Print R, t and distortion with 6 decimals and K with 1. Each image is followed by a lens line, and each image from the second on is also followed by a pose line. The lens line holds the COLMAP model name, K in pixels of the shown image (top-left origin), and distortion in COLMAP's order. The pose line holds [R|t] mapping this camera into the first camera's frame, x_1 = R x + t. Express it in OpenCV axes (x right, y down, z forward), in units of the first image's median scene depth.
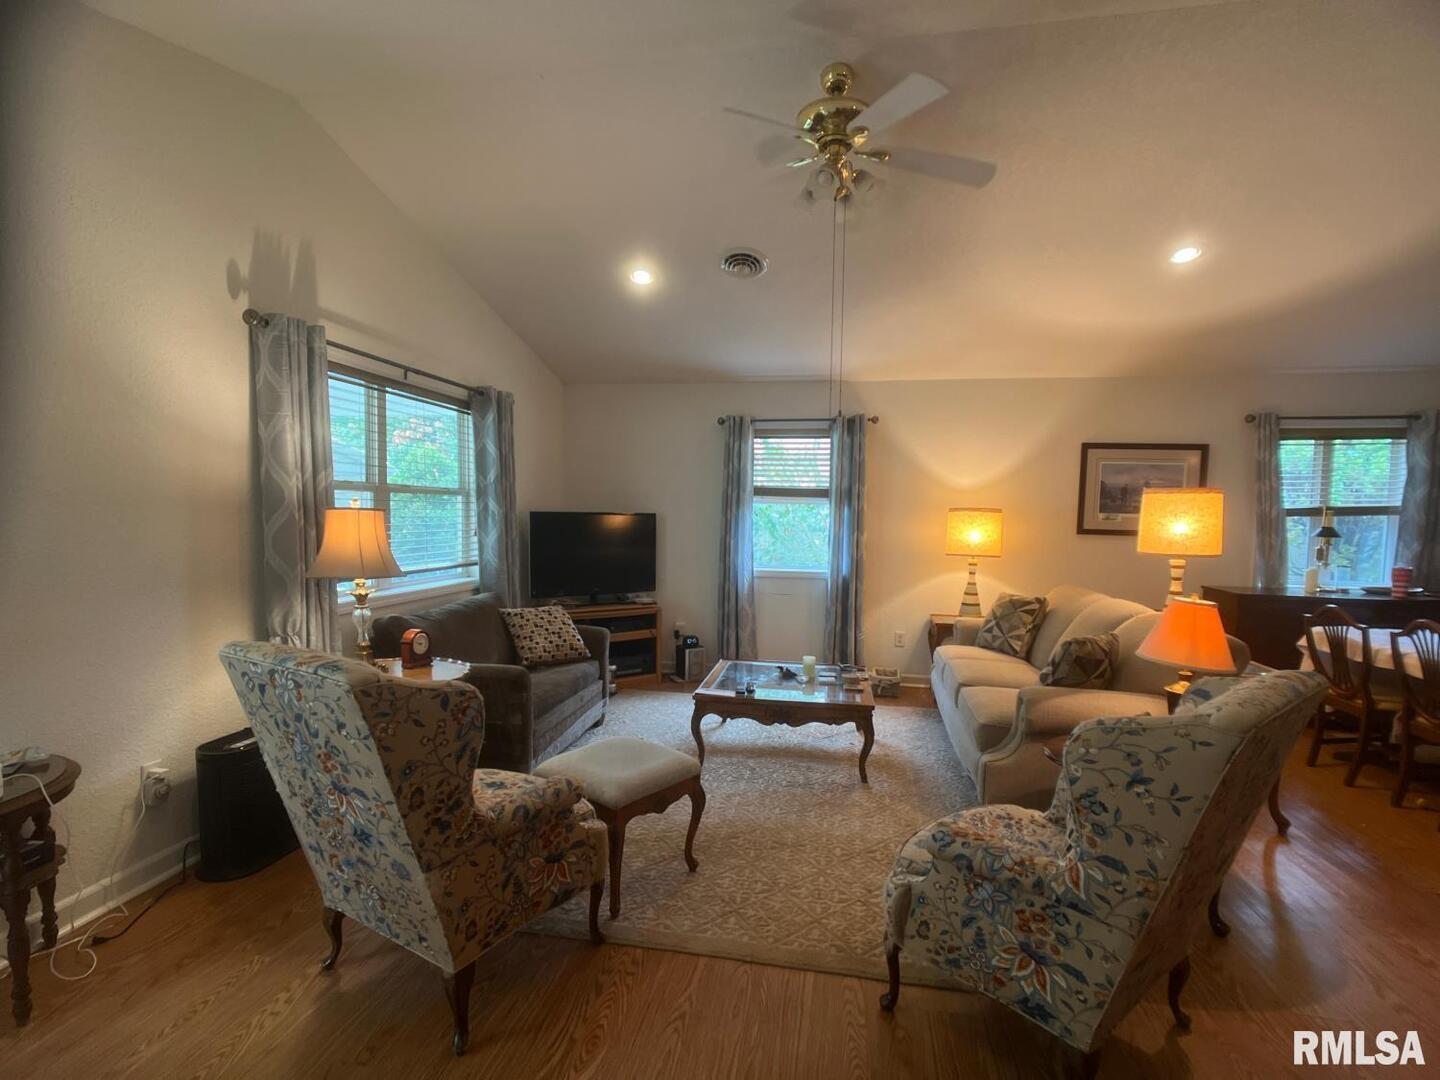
lens RADIAL K [[703.3, 0, 729.4], [0, 703.3, 570.6], [0, 0, 1]] dist [0.002735, -0.002162]
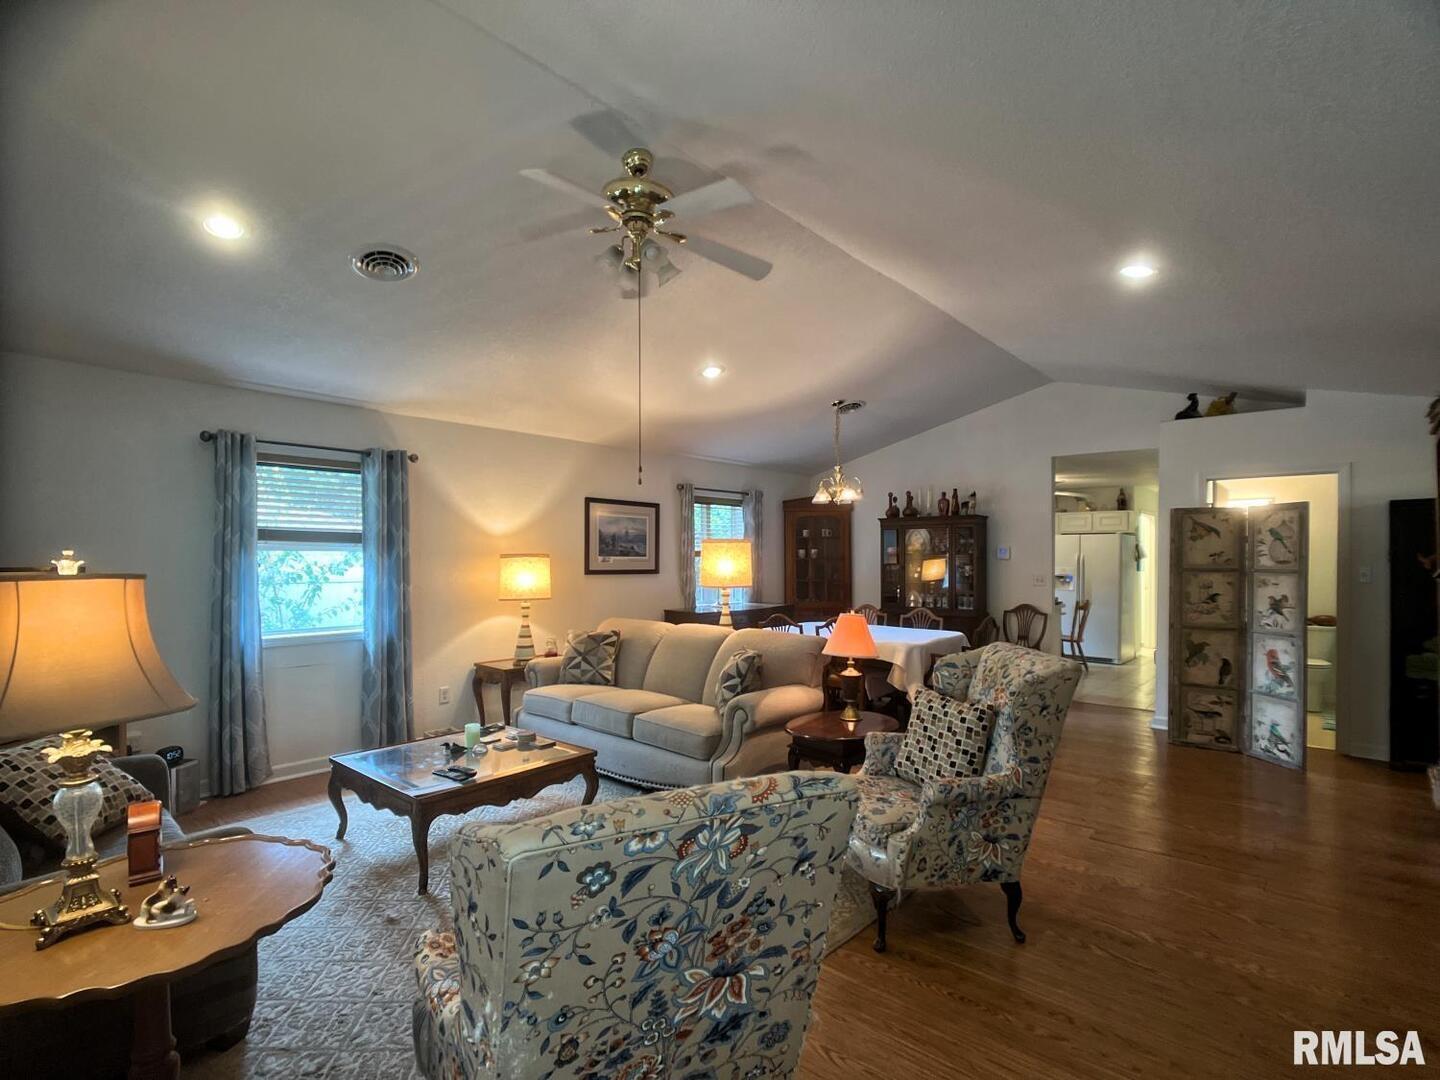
lens RADIAL K [[703.3, 0, 733.9], [0, 703.3, 562.9], [0, 0, 1]] dist [0.002735, -0.002162]
pose [[0.513059, -0.023899, 0.858021, -0.403901], [0.080499, 0.996546, -0.020378, -0.030354], [-0.854570, 0.079525, 0.513211, 0.209628]]
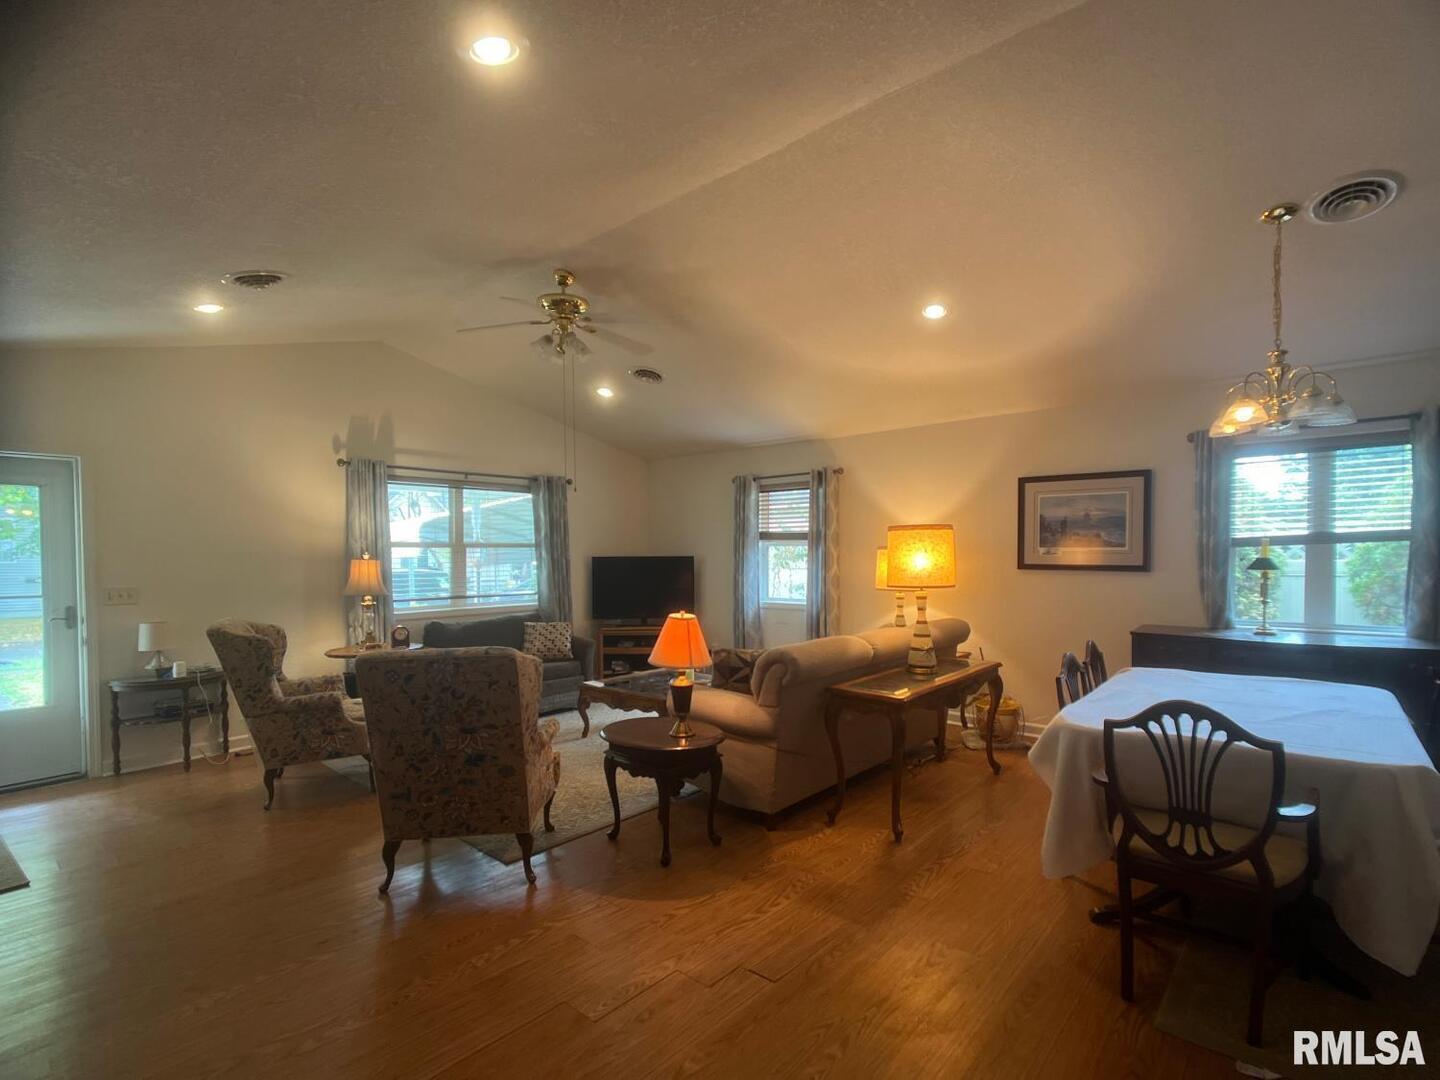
lens RADIAL K [[703.3, 0, 734.3], [0, 703.3, 575.0], [0, 0, 1]] dist [0.002735, -0.002162]
pose [[0.857100, -0.005688, -0.515119, 0.712545], [-0.022181, 0.998604, -0.047933, 0.013451], [0.514673, 0.052509, 0.855777, -0.055323]]
